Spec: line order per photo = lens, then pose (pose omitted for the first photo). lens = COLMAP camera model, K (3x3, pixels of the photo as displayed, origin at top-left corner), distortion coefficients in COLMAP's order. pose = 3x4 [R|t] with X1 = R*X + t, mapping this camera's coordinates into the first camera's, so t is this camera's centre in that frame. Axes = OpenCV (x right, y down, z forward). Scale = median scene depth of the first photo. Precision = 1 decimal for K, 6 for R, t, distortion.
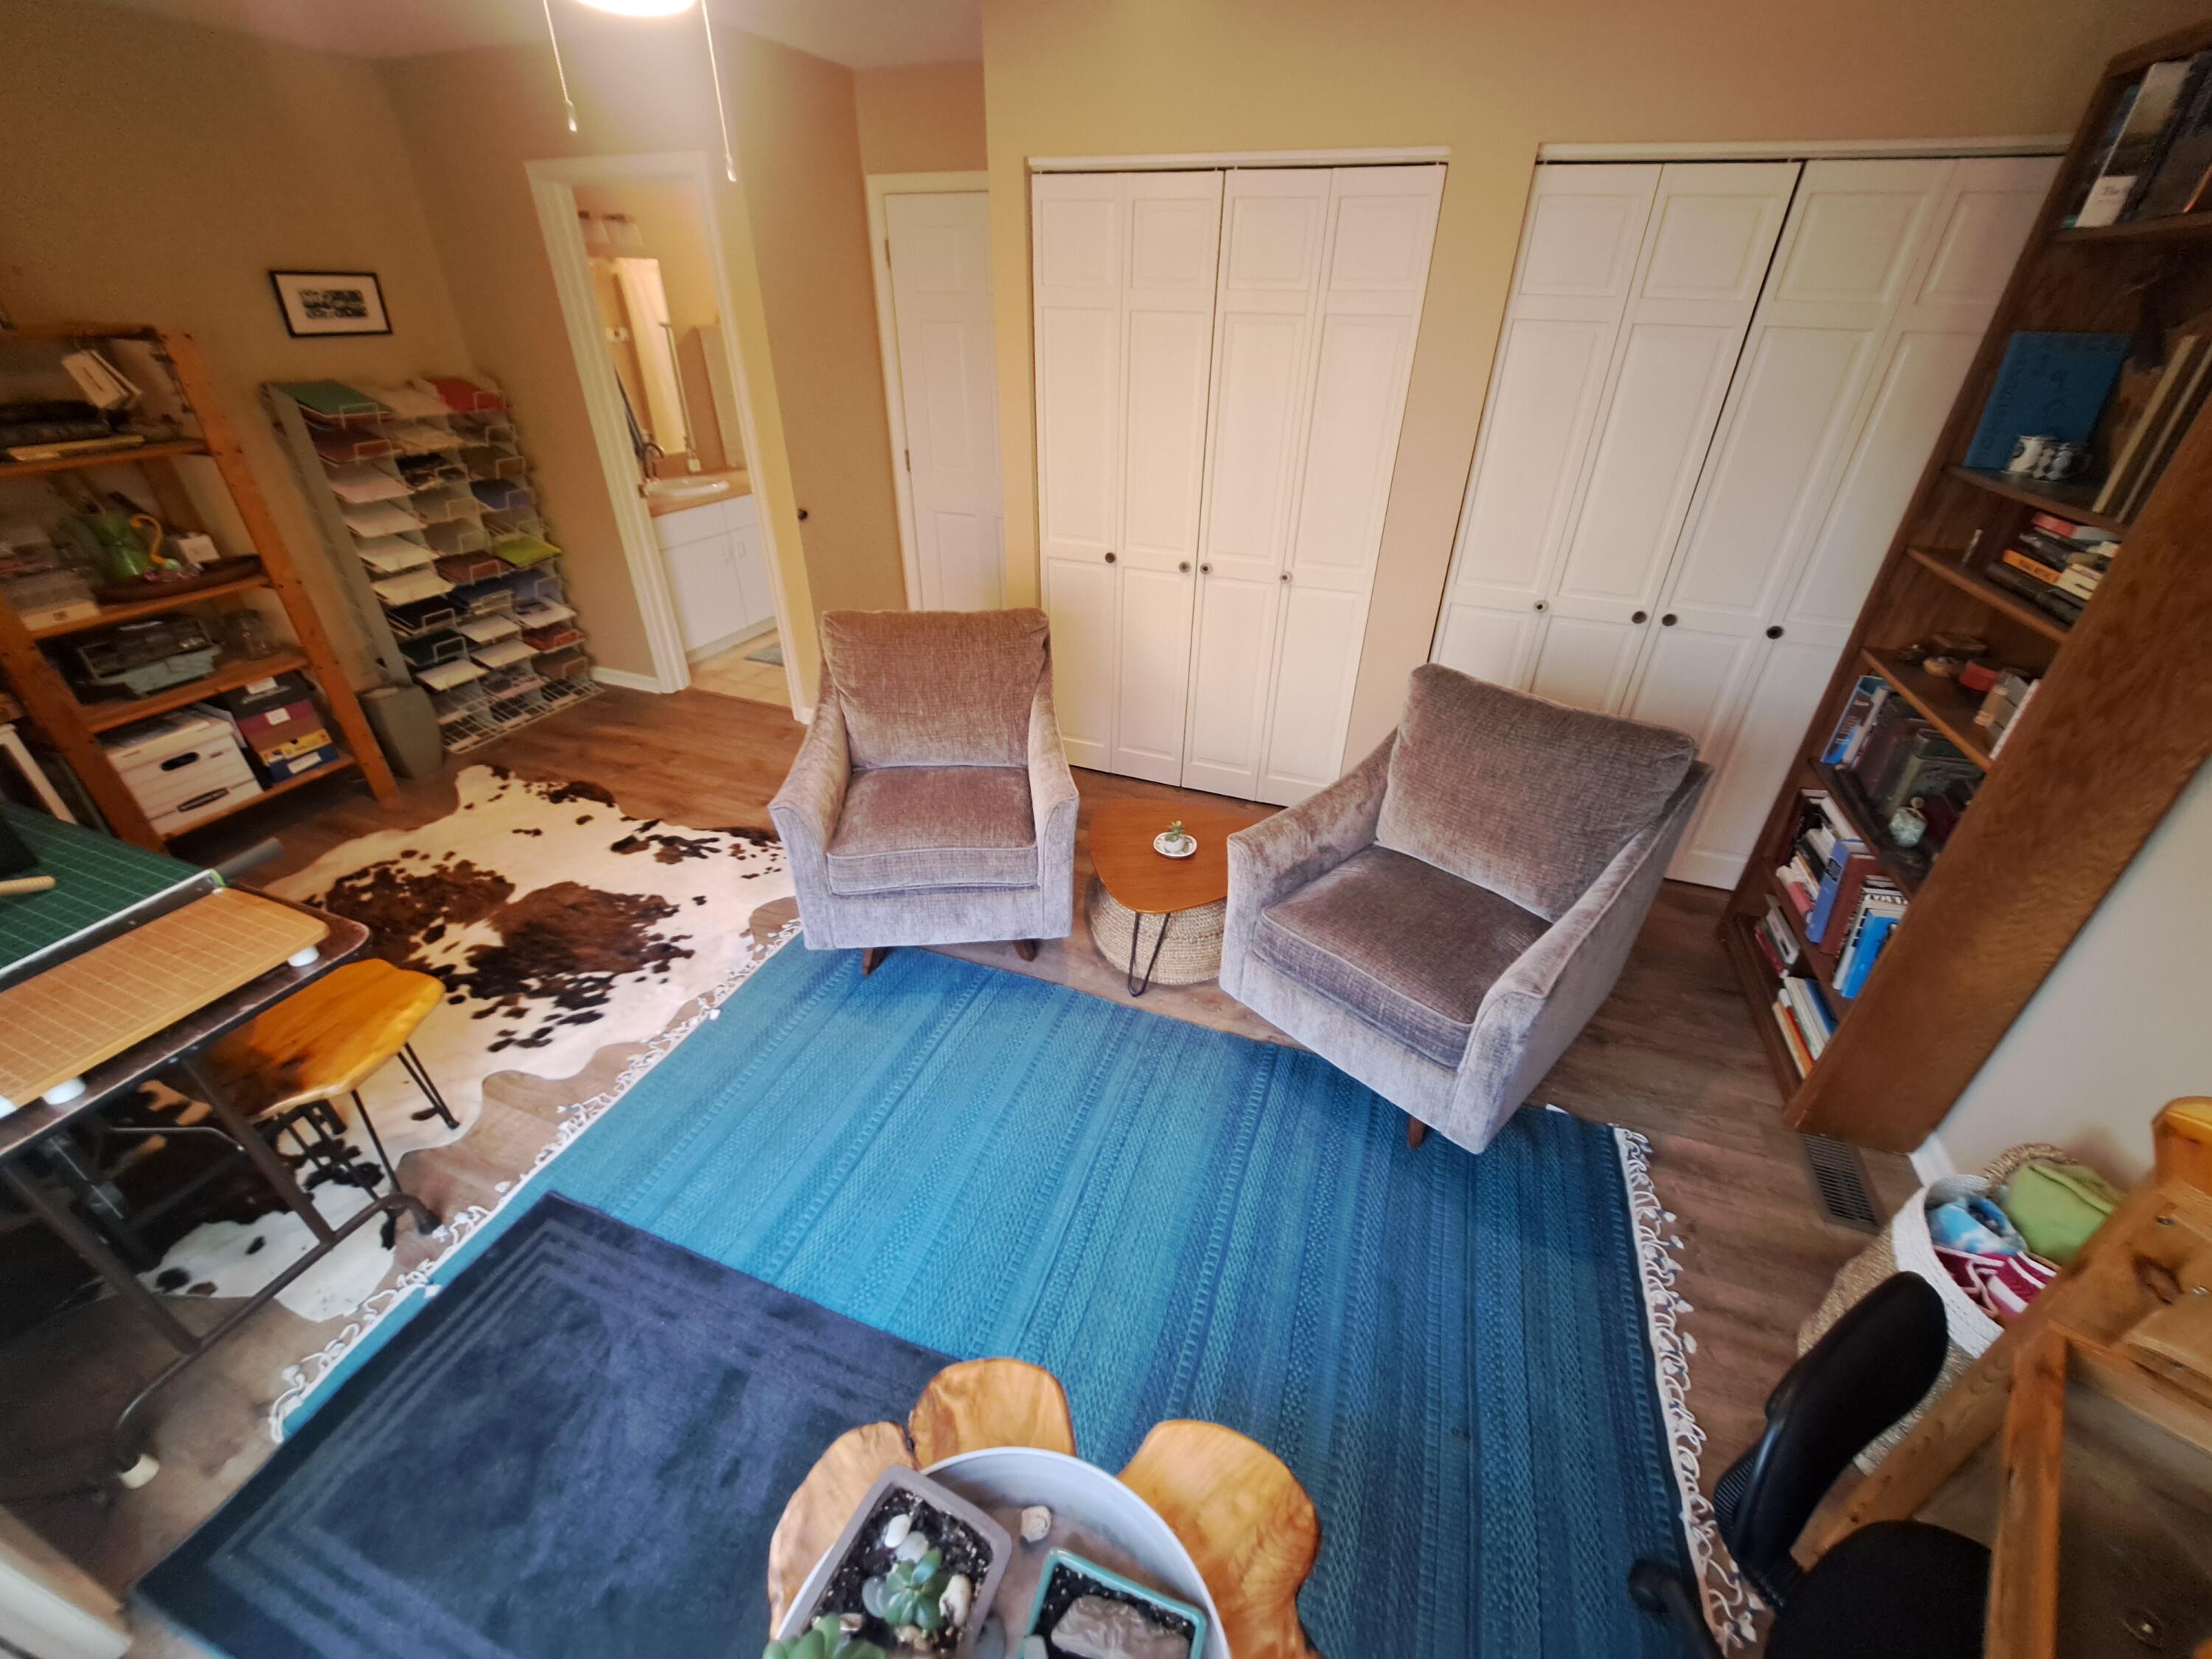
lens RADIAL K [[878.0, 0, 1105.0], [0, 878.0, 820.8], [0, 0, 1]] dist [-0.002793, -0.001519]
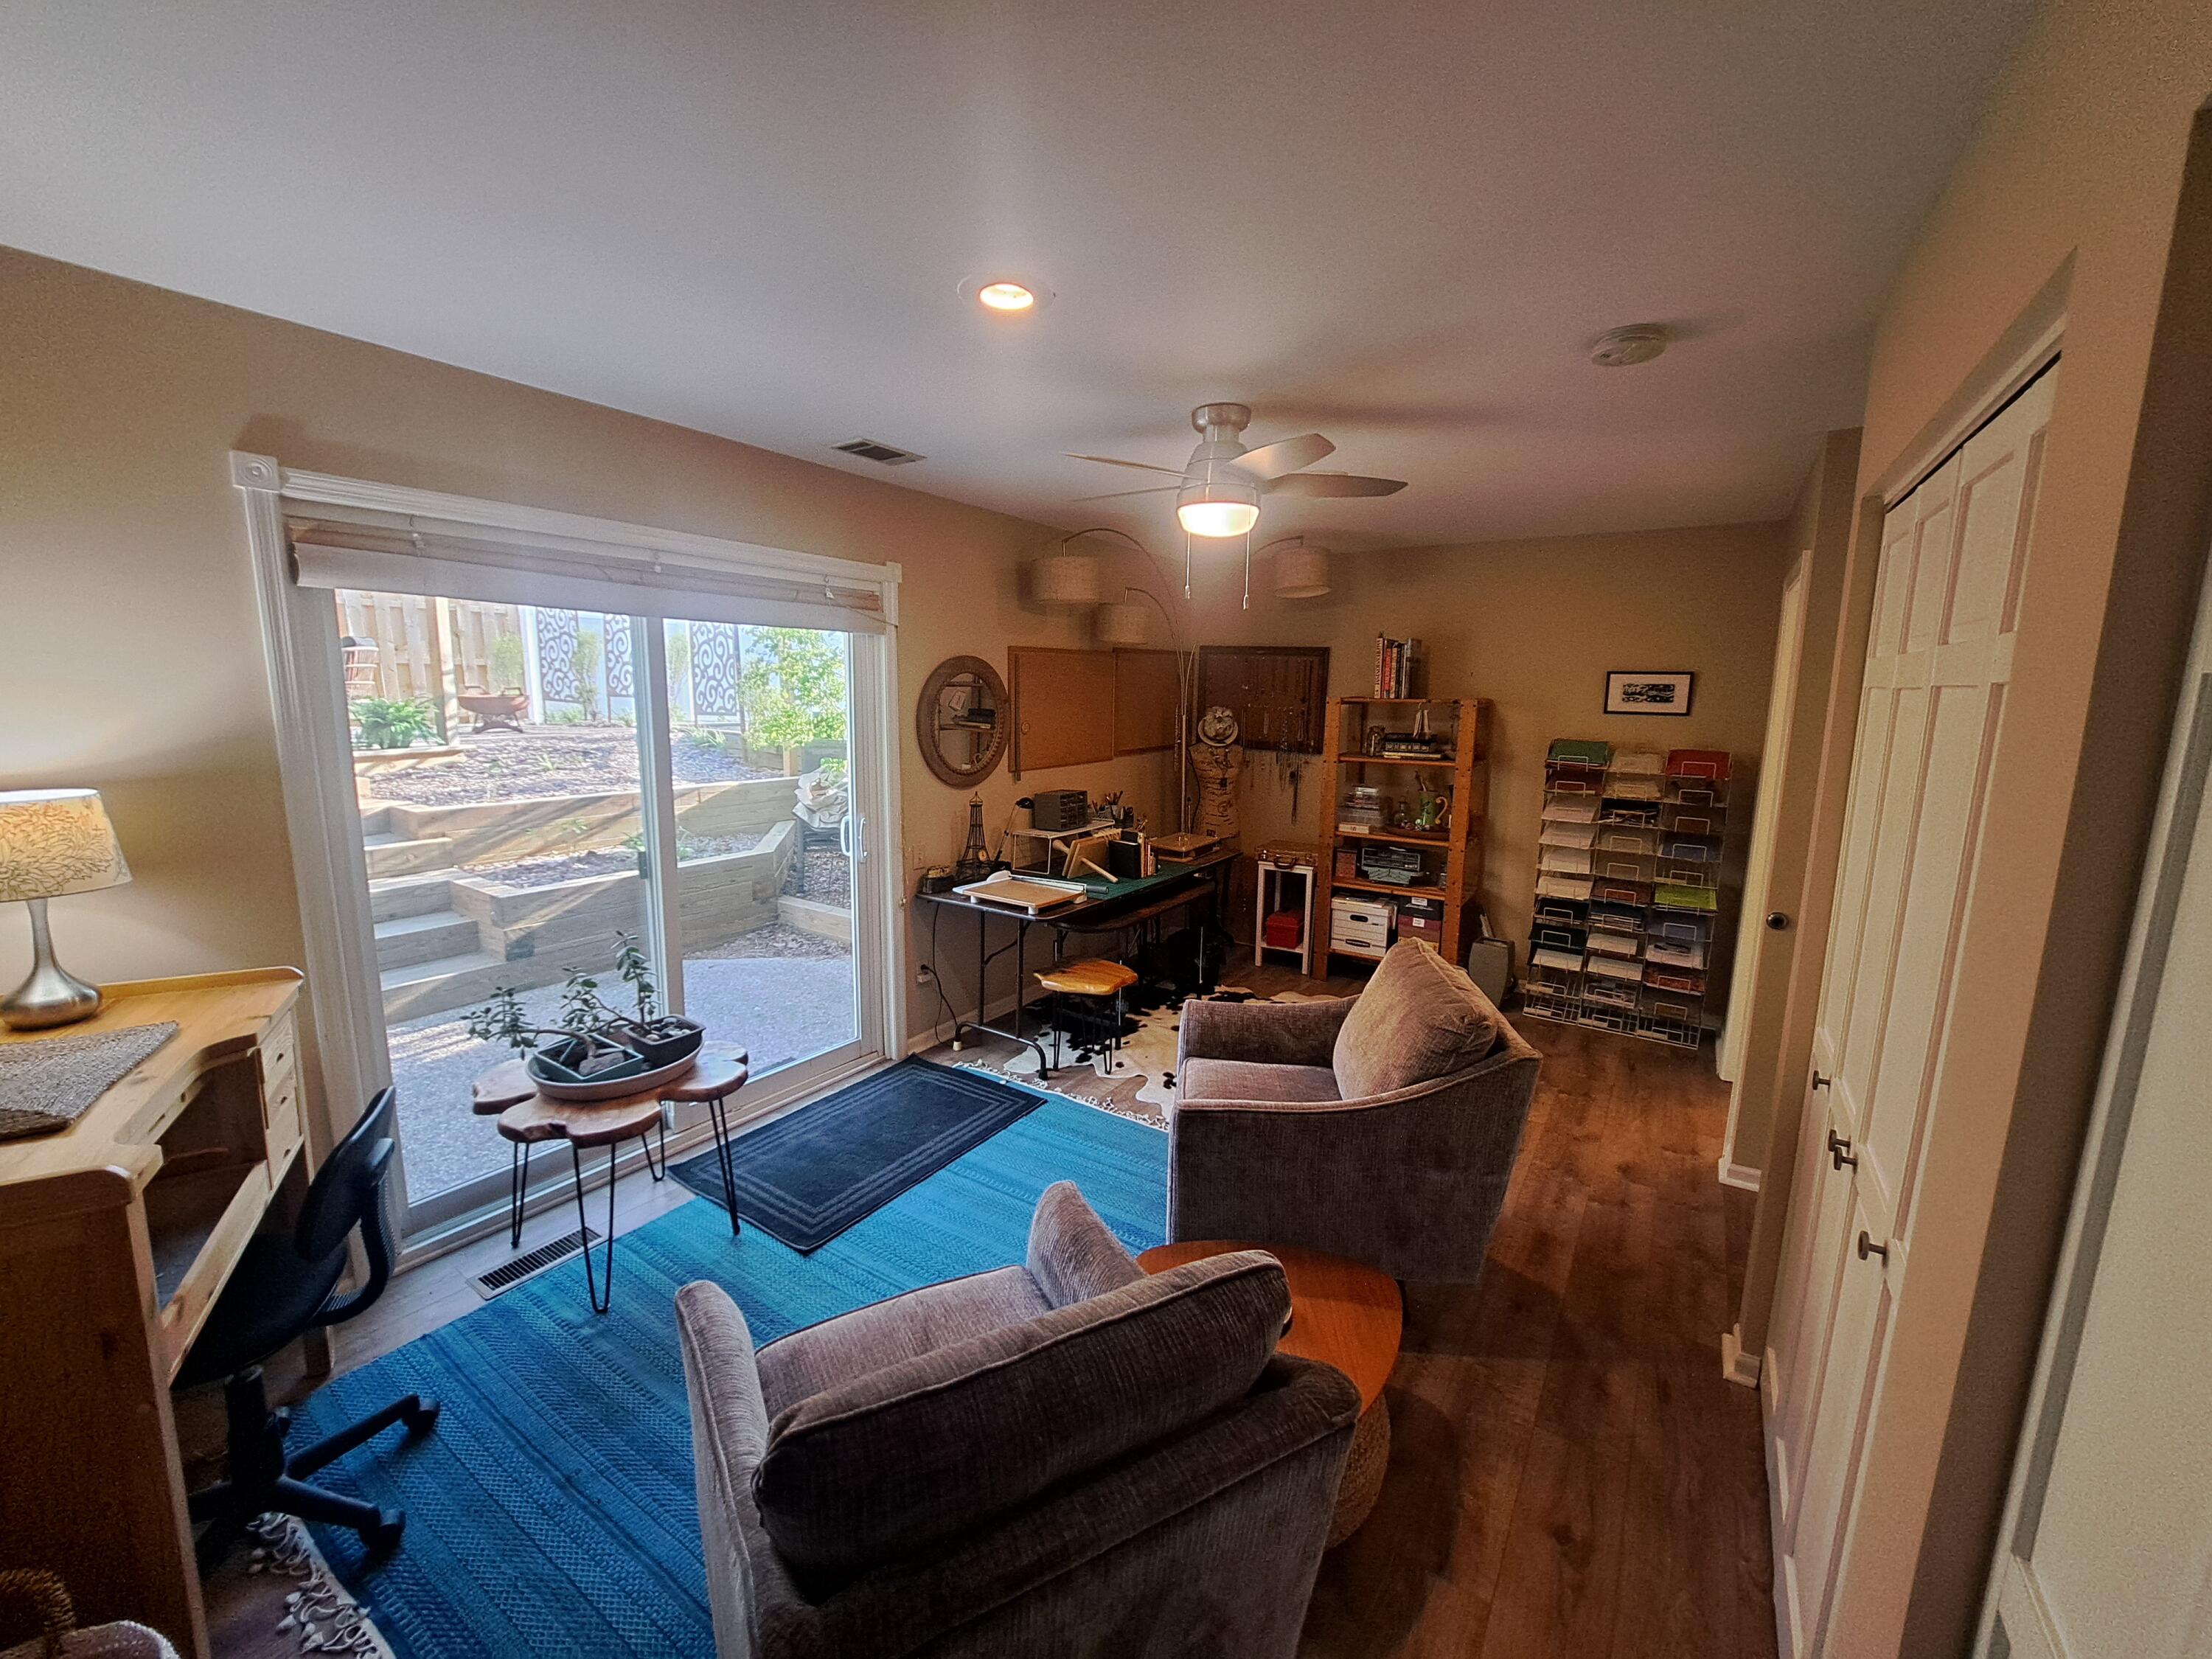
lens RADIAL K [[878.0, 0, 1109.2], [0, 878.0, 830.9], [0, 0, 1]] dist [-0.002793, -0.001519]
pose [[-0.226799, 0.147171, -0.962758, 0.593061], [-0.516084, 0.820167, 0.246949, -0.325964], [0.825966, 0.552872, -0.110060, 0.584434]]
